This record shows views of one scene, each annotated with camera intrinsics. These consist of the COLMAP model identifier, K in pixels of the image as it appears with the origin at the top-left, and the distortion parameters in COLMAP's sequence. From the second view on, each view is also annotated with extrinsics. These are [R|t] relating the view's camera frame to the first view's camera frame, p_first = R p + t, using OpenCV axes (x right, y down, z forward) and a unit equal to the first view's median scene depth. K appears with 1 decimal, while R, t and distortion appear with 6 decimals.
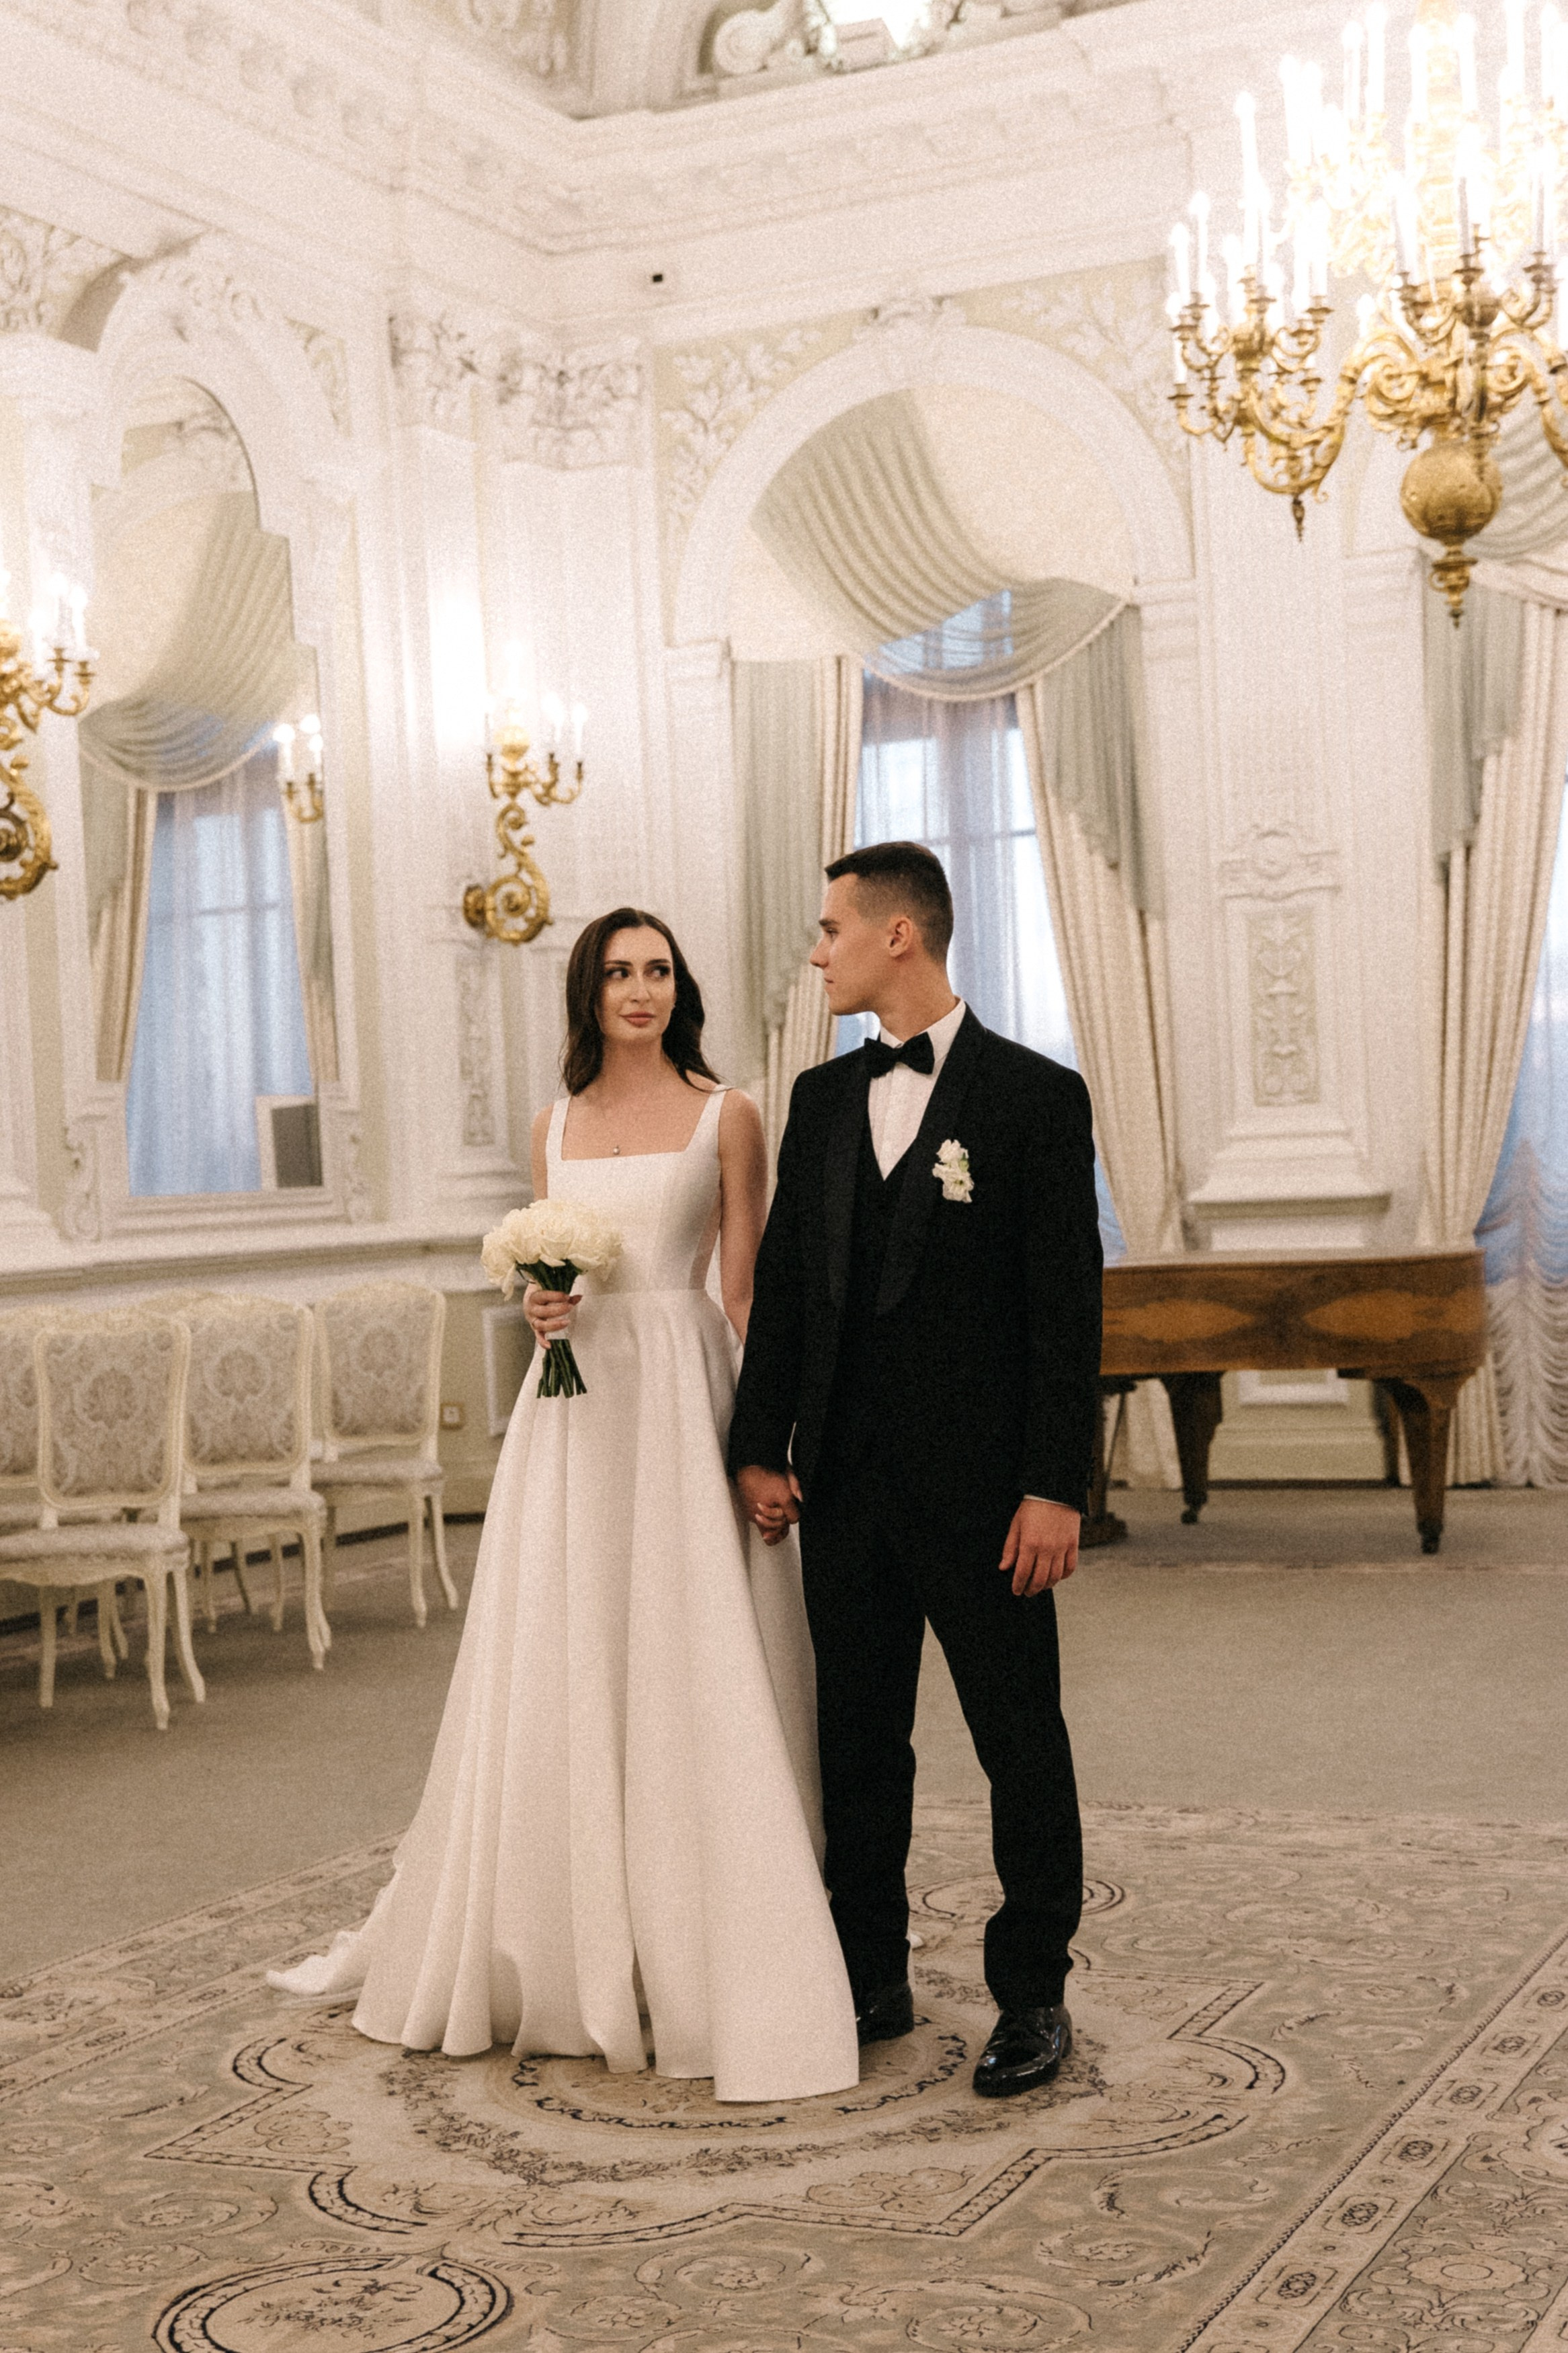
lens RADIAL K [[3353.0, 0, 784.0], [0, 3353.0, 1176.5], [0, 0, 1]] dist [0.081347, 0.040932]
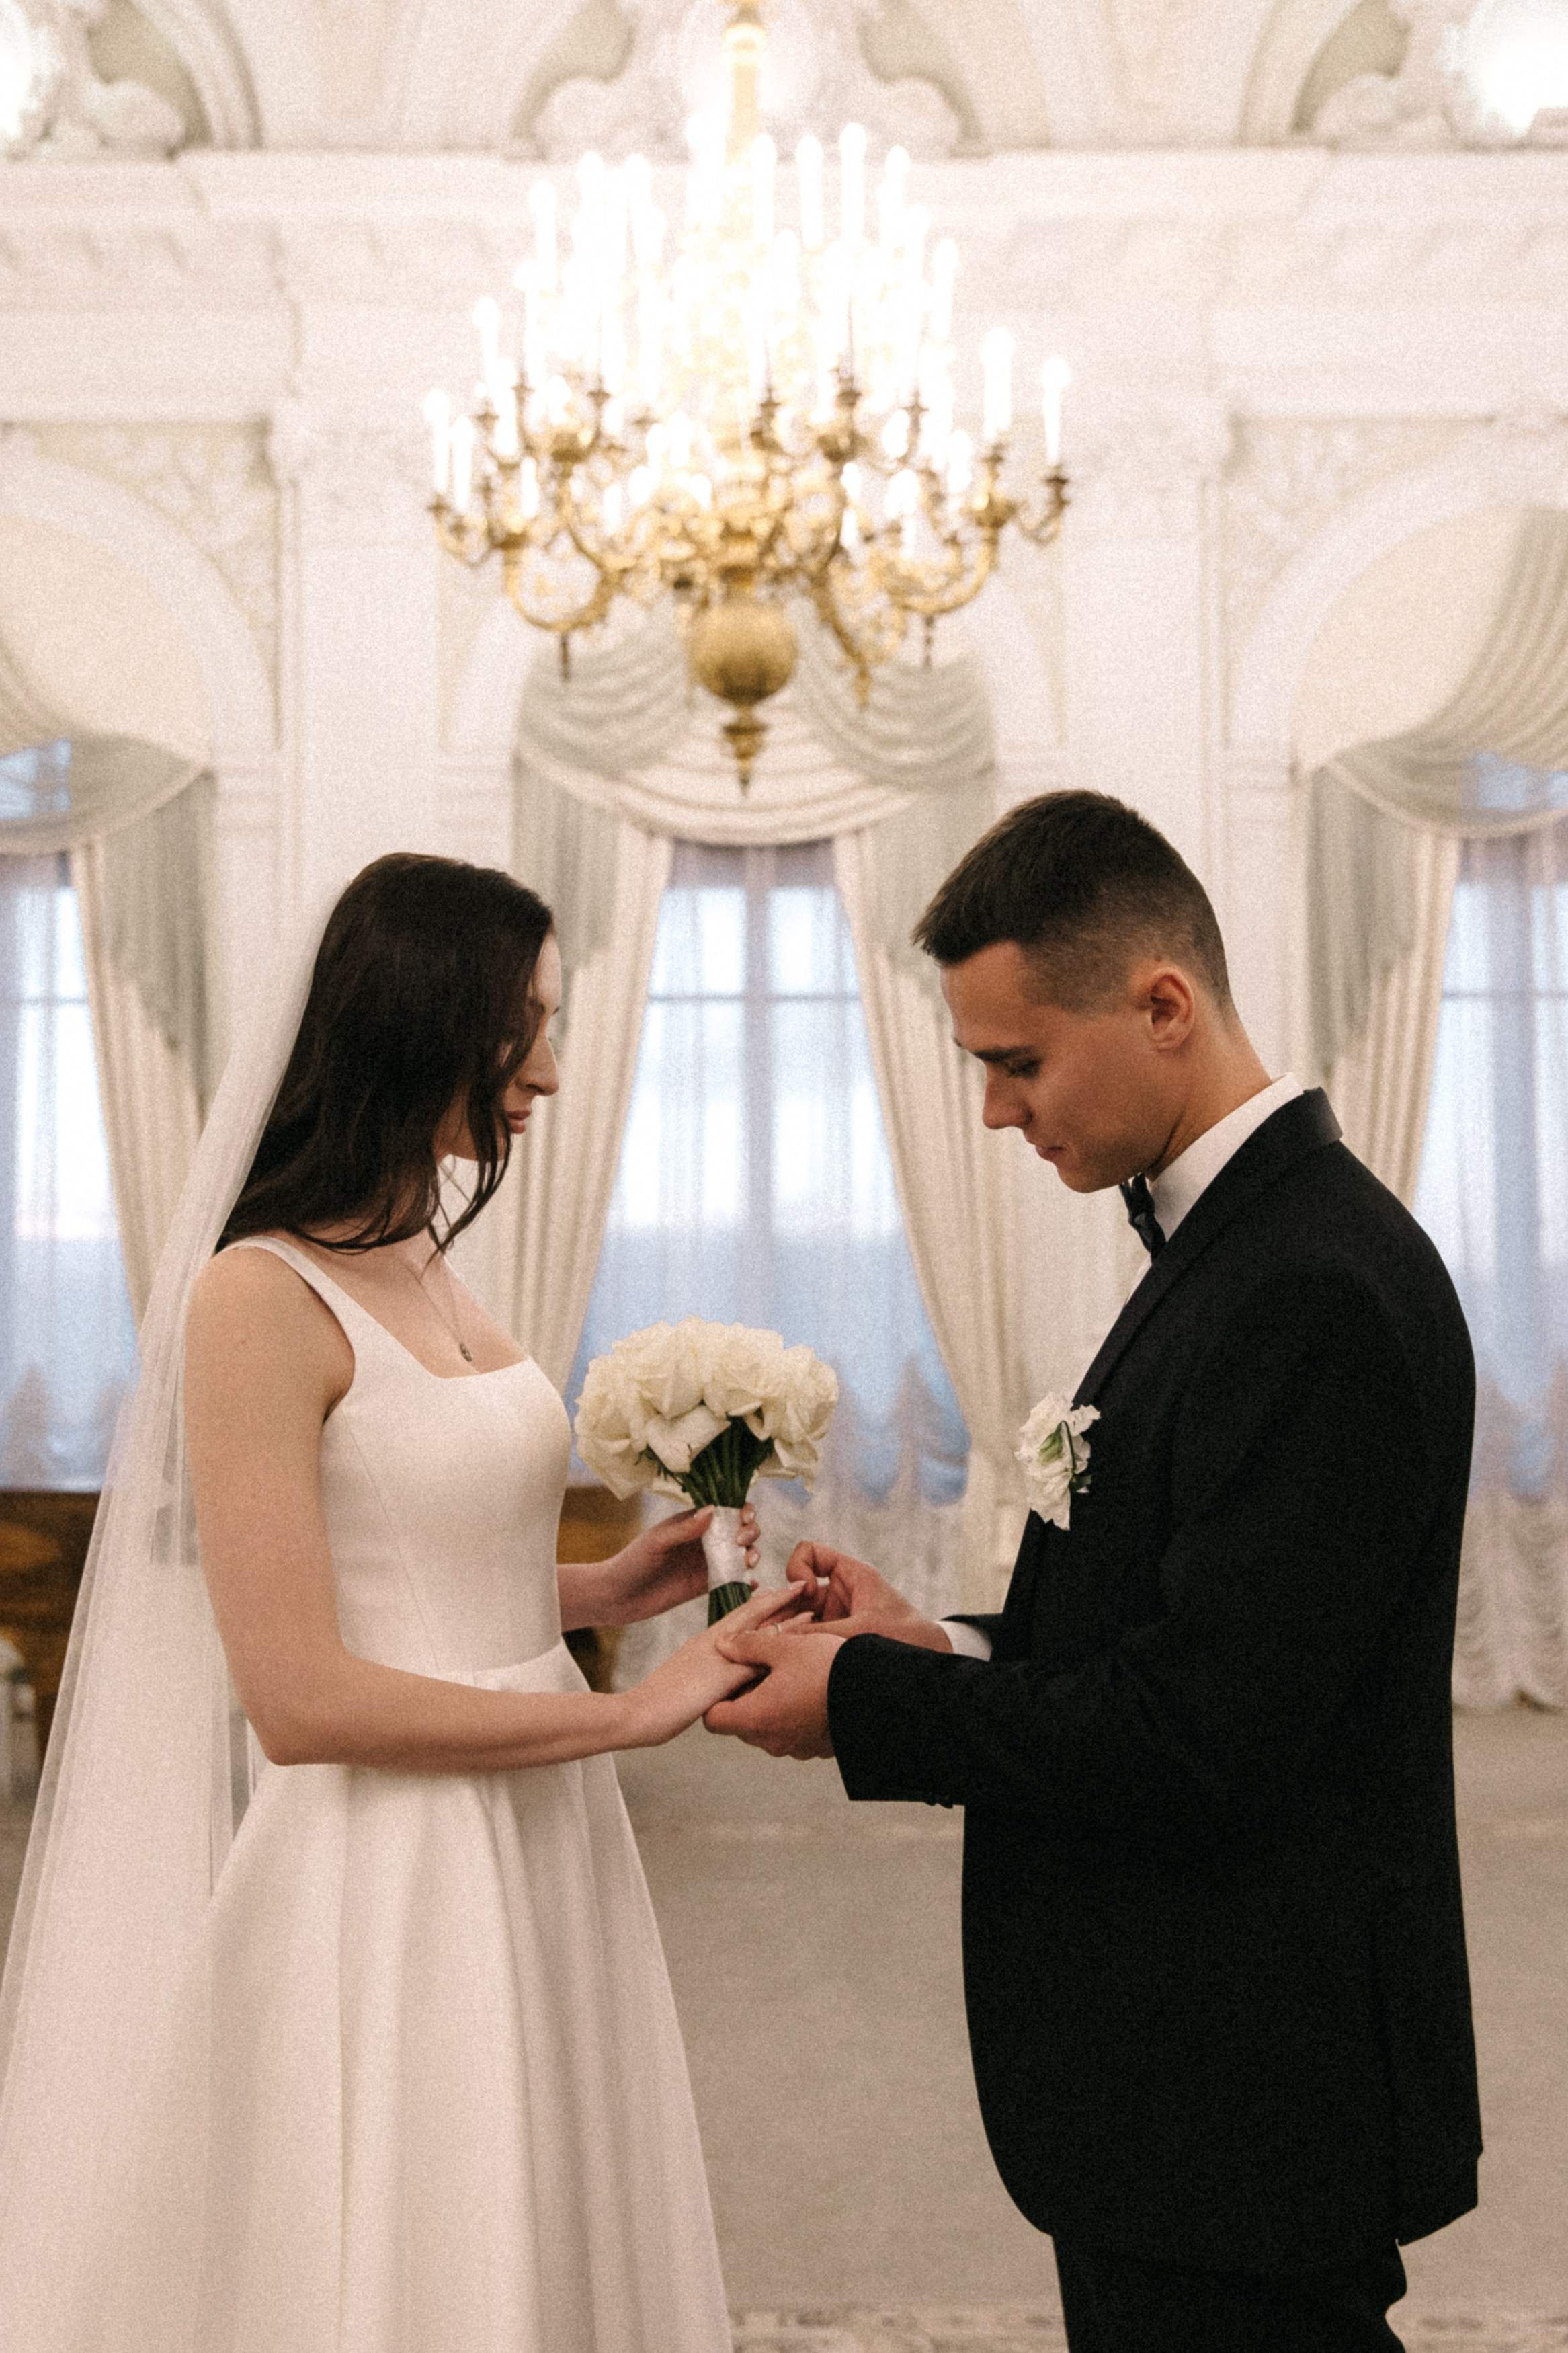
lens RADIAL K [[2729.3, 0, 782.7], [0, 2729.3, 1201.4], [0, 0, 1]] dist [0.017381, 0.037226]
pose [[0.898113, 0.067002, 0.434631, -0.077542], [-0.039300, 0.996599, -0.072425, 0.000206], [-0.438006, 0.047965, 0.897692, 0.241481]]
